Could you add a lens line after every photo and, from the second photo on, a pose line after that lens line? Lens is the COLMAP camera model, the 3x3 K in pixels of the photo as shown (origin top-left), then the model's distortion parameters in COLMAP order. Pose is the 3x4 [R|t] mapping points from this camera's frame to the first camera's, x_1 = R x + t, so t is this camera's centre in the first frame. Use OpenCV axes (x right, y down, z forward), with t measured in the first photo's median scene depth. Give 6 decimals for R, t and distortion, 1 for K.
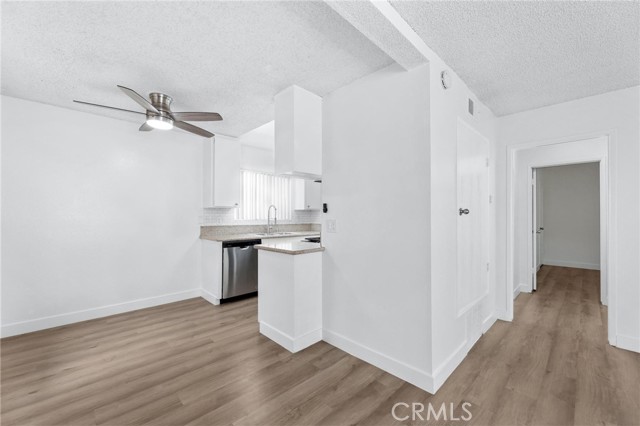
lens RADIAL K [[256.6, 0, 321.2], [0, 256.6, 213.7], [0, 0, 1]] dist [-0.002178, 0.000074]
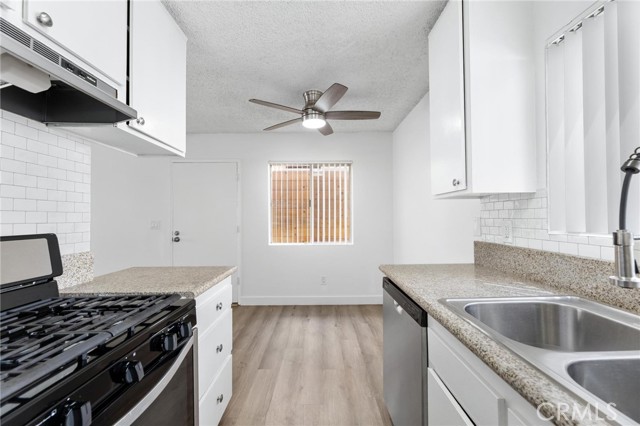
lens RADIAL K [[256.6, 0, 317.4], [0, 256.6, 215.9], [0, 0, 1]] dist [-0.002178, 0.000074]
pose [[-0.701806, -0.001986, -0.712365, 0.038237], [0.012621, 0.999805, -0.015221, 0.011178], [0.712256, -0.019673, -0.701644, 1.445248]]
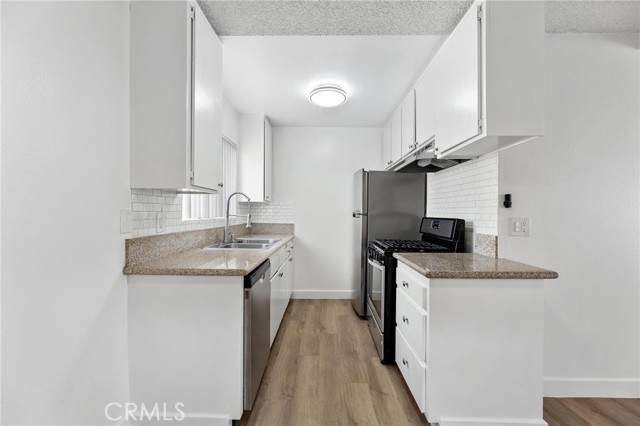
lens RADIAL K [[256.6, 0, 319.6], [0, 256.6, 212.2], [0, 0, 1]] dist [-0.002178, 0.000074]
pose [[0.708842, 0.003575, 0.705358, -0.687948], [-0.010752, 0.999926, 0.005738, 0.007840], [-0.705285, -0.011651, 0.708828, 0.731979]]
